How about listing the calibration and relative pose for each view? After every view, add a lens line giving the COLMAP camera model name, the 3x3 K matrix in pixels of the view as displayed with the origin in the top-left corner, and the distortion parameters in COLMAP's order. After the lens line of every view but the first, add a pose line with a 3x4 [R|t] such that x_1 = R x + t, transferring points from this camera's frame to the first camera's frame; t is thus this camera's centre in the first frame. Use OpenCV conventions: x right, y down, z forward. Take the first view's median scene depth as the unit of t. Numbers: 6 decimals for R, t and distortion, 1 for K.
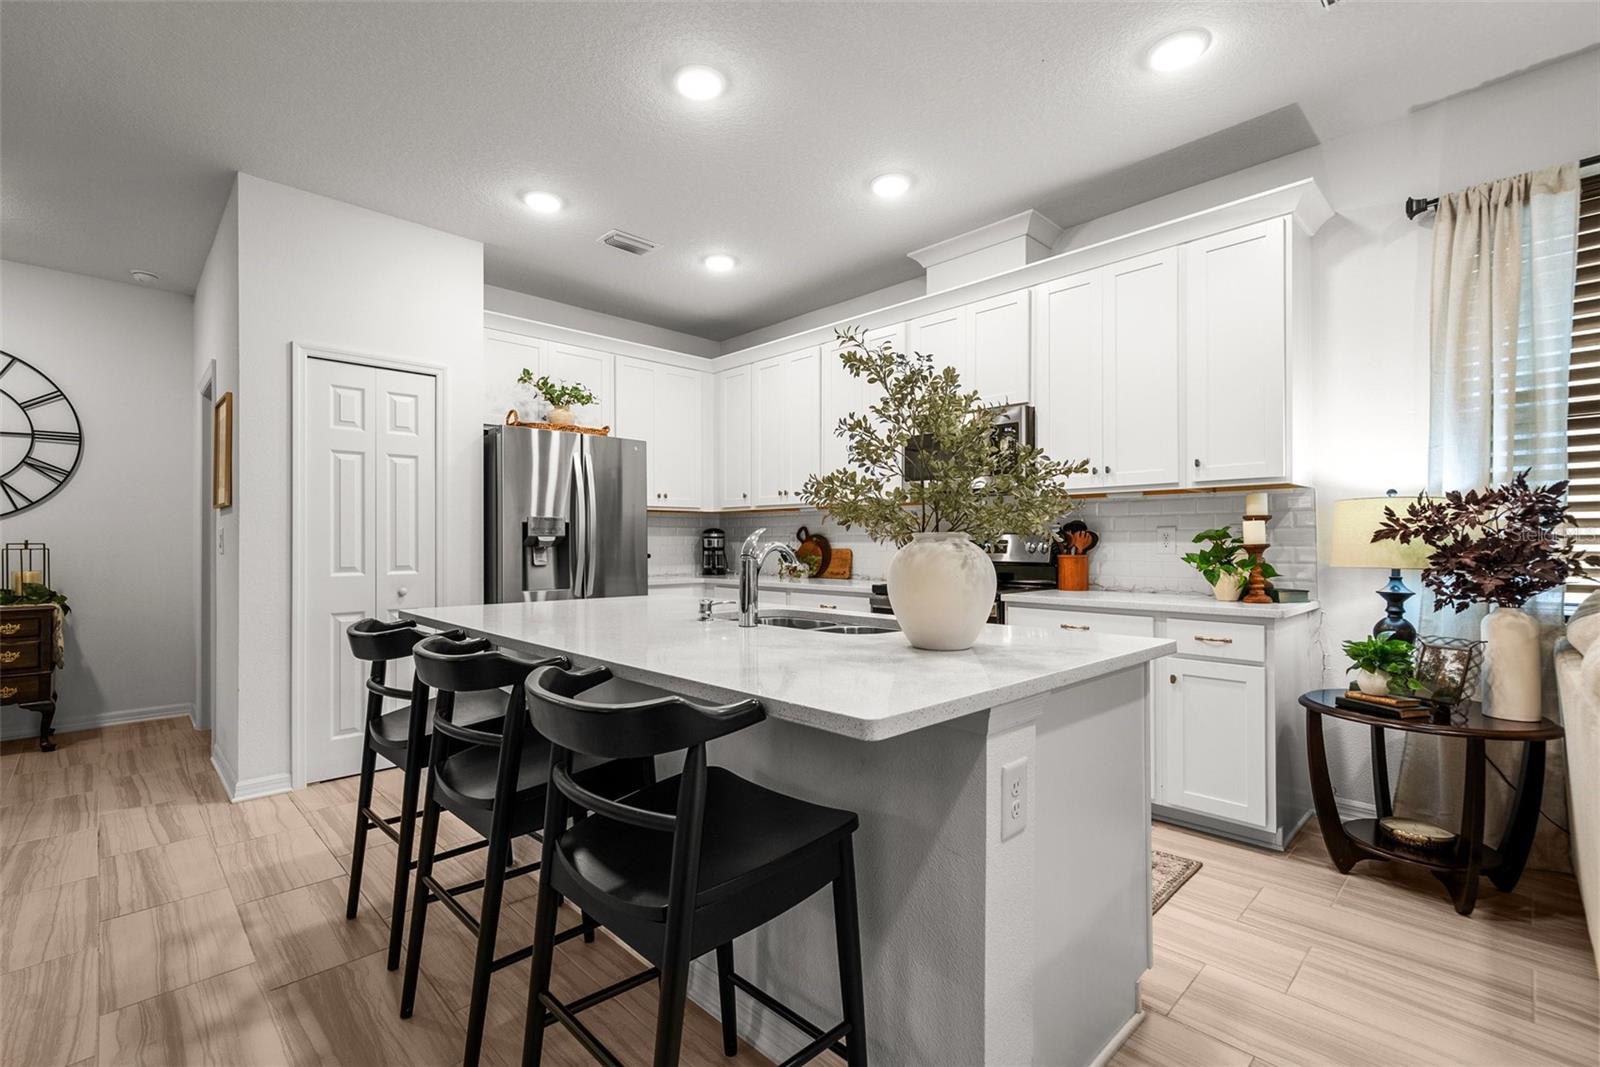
lens RADIAL K [[745.2, 0, 805.0], [0, 745.2, 540.0], [0, 0, 1]] dist [0.006628, -0.001276]
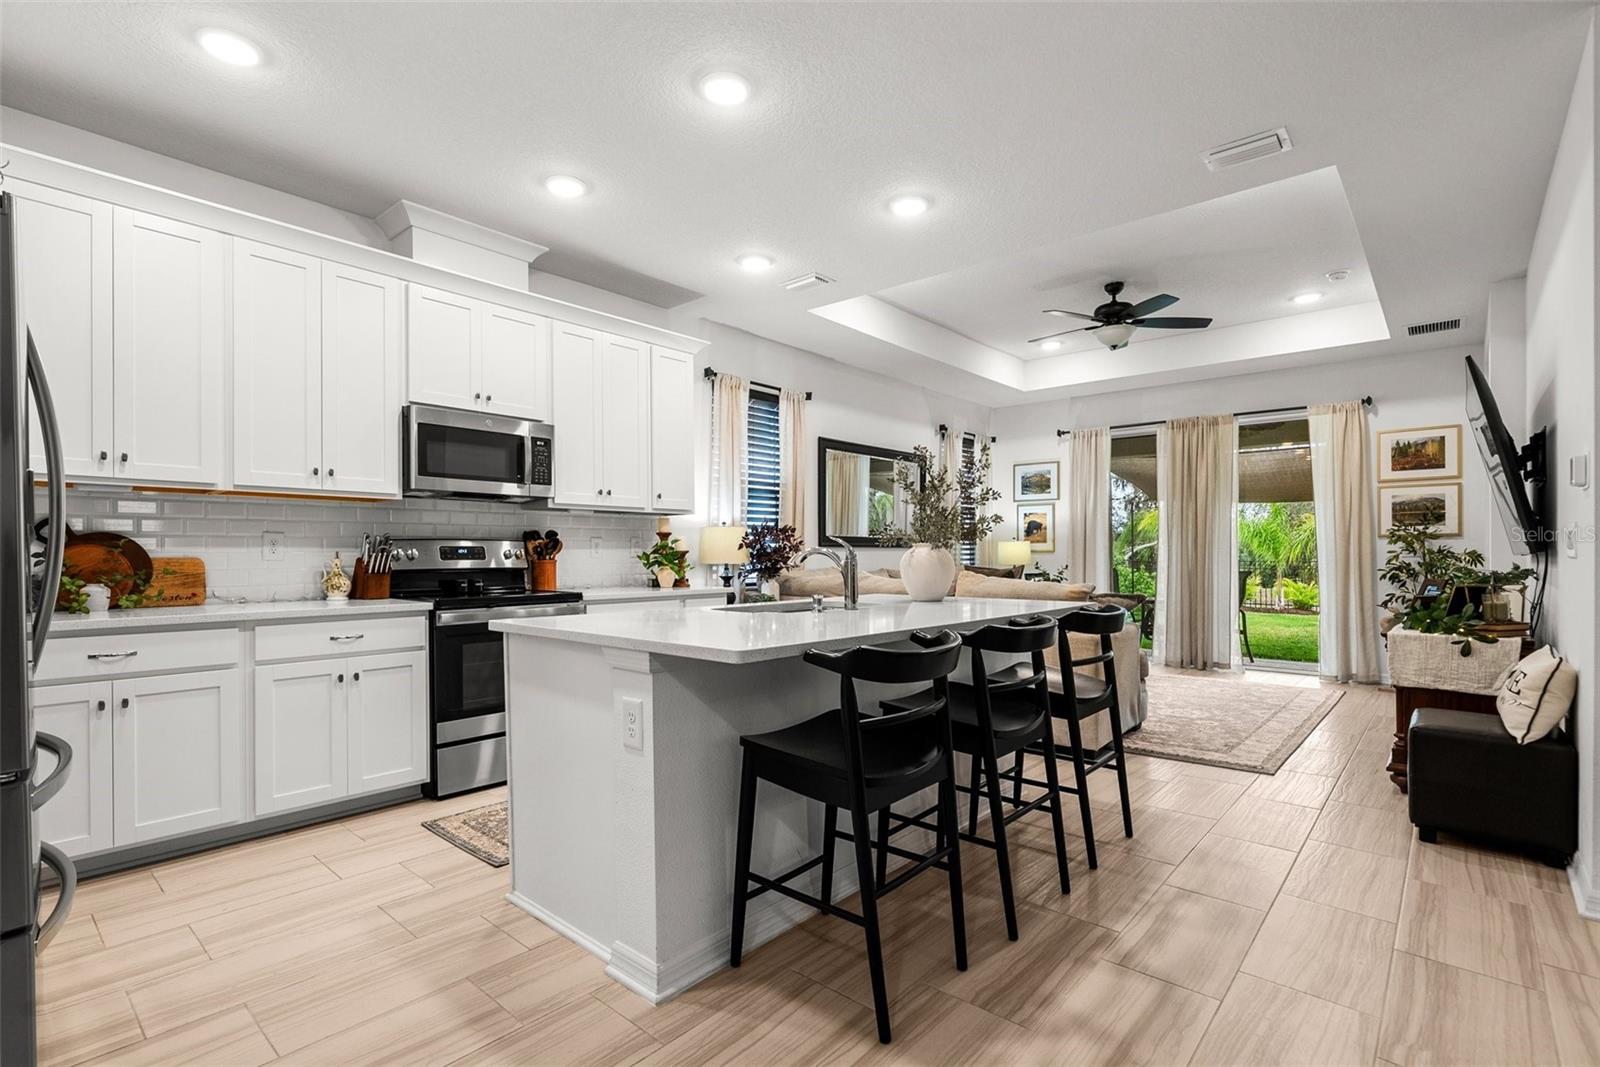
lens RADIAL K [[745.2, 0, 800.3], [0, 745.2, 553.5], [0, 0, 1]] dist [0.006628, -0.001276]
pose [[-0.089223, -0.000459, 0.996012, -0.793816], [-0.004004, 0.999992, 0.000103, 0.008185], [-0.996004, -0.003979, -0.089225, 0.689356]]
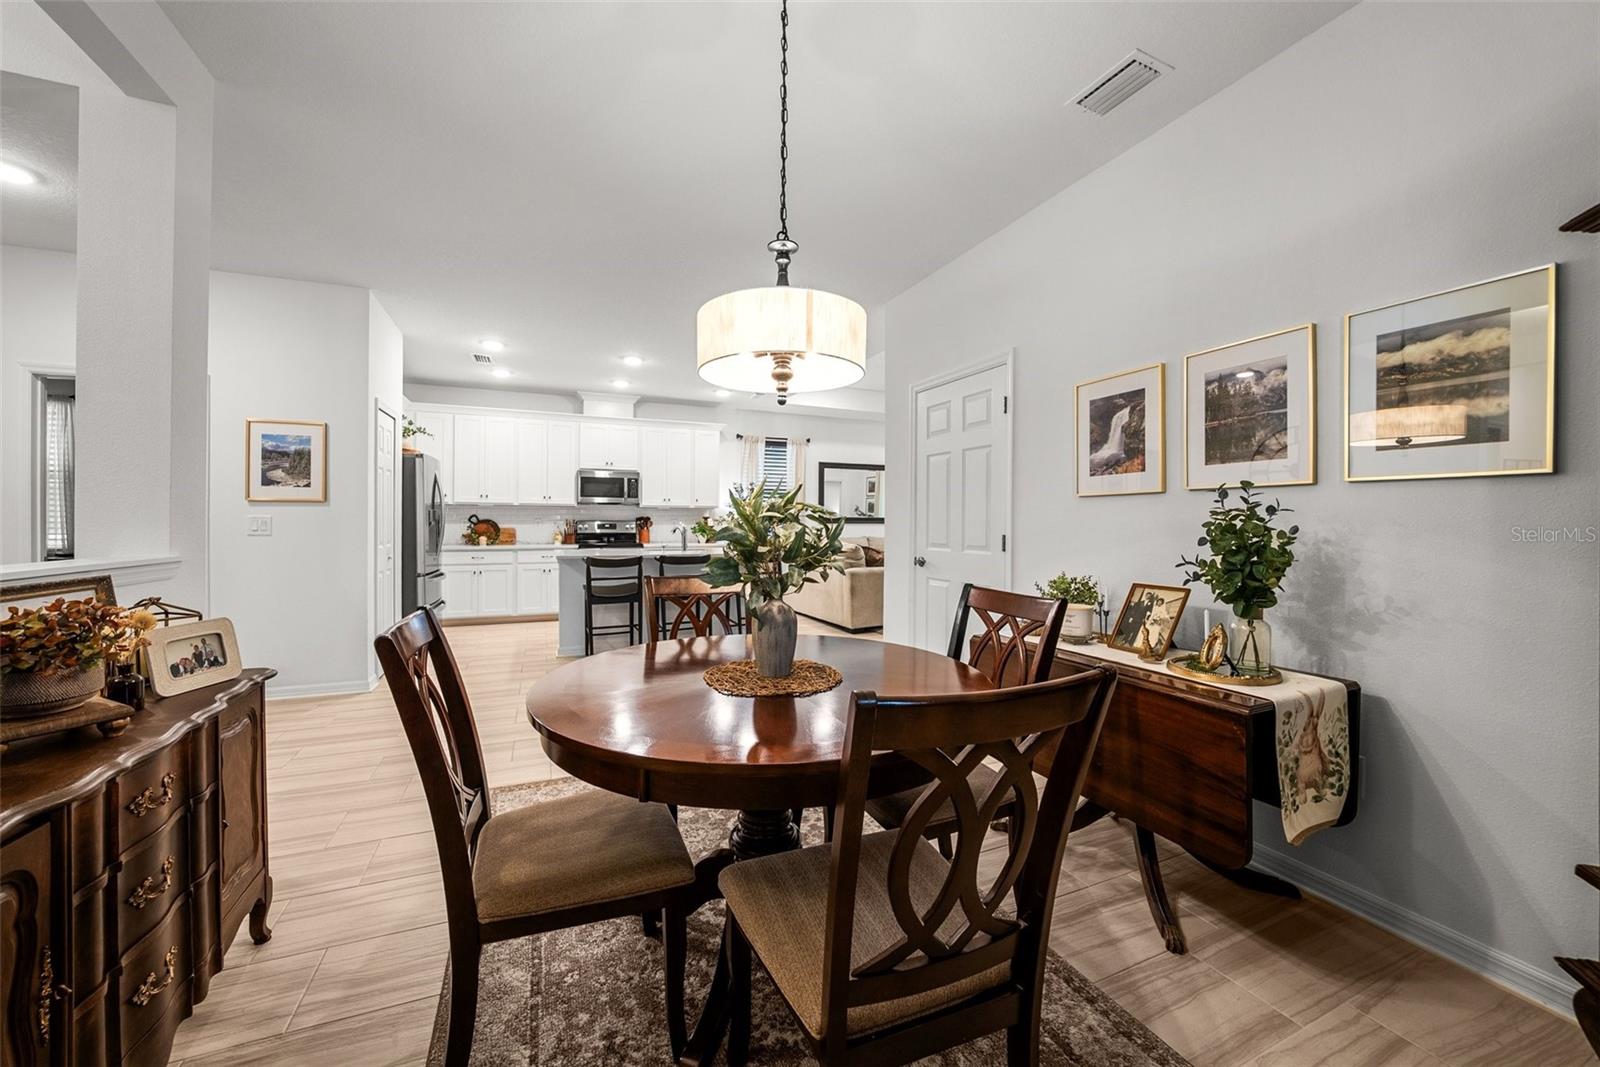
lens RADIAL K [[581.7, 0, 796.9], [0, 581.7, 525.7], [0, 0, 1]] dist [-0.004881, 0.000096]
pose [[0.341764, -0.004768, 0.939774, -1.345962], [-0.008384, 0.999932, 0.008122, -0.014569], [-0.939748, -0.010655, 0.341701, -0.200510]]
